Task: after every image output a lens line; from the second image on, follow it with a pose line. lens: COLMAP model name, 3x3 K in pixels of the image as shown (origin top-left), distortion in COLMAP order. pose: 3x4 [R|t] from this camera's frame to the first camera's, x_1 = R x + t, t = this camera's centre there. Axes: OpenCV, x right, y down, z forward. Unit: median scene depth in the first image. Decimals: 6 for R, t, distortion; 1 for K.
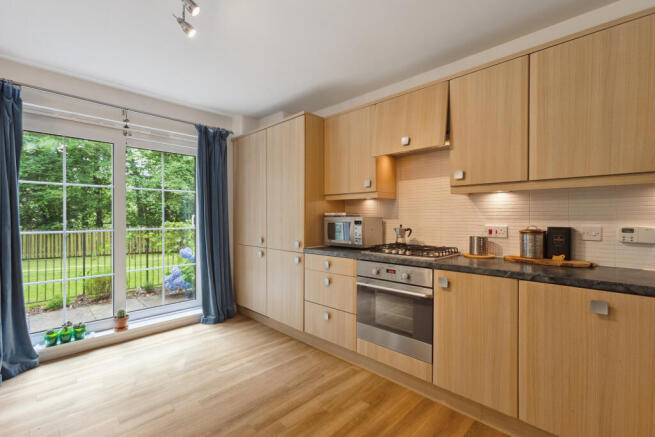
lens RADIAL K [[292.6, 0, 320.9], [0, 292.6, 221.5], [0, 0, 1]] dist [-0.004726, 0.002824]
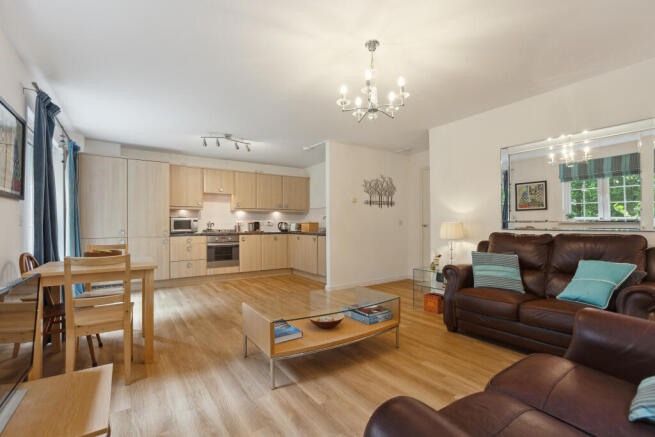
lens RADIAL K [[292.6, 0, 323.6], [0, 292.6, 224.6], [0, 0, 1]] dist [-0.004726, 0.002824]
pose [[0.186740, -0.001621, 0.982408, -2.205516], [0.014092, 0.999900, -0.001029, 0.059894], [-0.982308, 0.014036, 0.186744, -0.405340]]
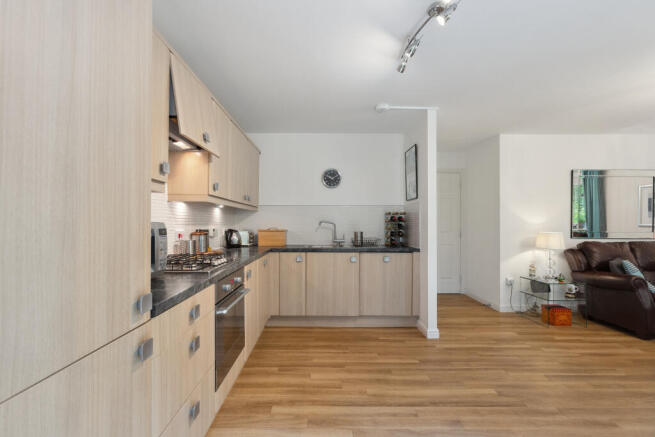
lens RADIAL K [[292.6, 0, 317.0], [0, 292.6, 220.8], [0, 0, 1]] dist [-0.004726, 0.002824]
pose [[-0.705821, 0.004507, 0.708376, -0.605072], [0.004713, 0.999988, -0.001666, -0.018685], [-0.708375, 0.002163, -0.705833, 1.446864]]
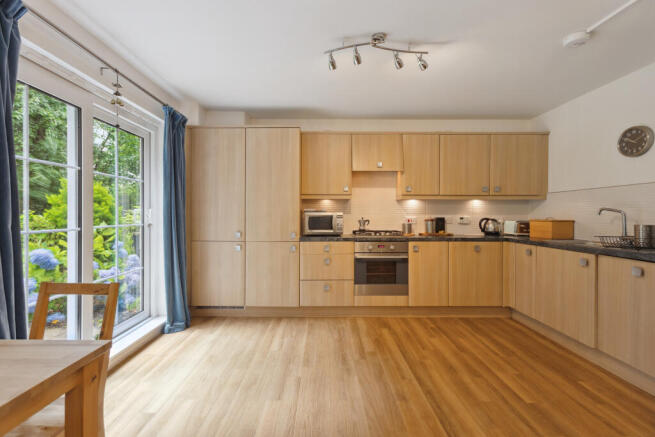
lens RADIAL K [[292.6, 0, 324.0], [0, 292.6, 216.3], [0, 0, 1]] dist [-0.004726, 0.002824]
pose [[0.707661, -0.003663, 0.706543, -1.094894], [0.006871, 0.999975, -0.001698, 0.007276], [-0.706519, 0.006056, 0.707668, 0.089516]]
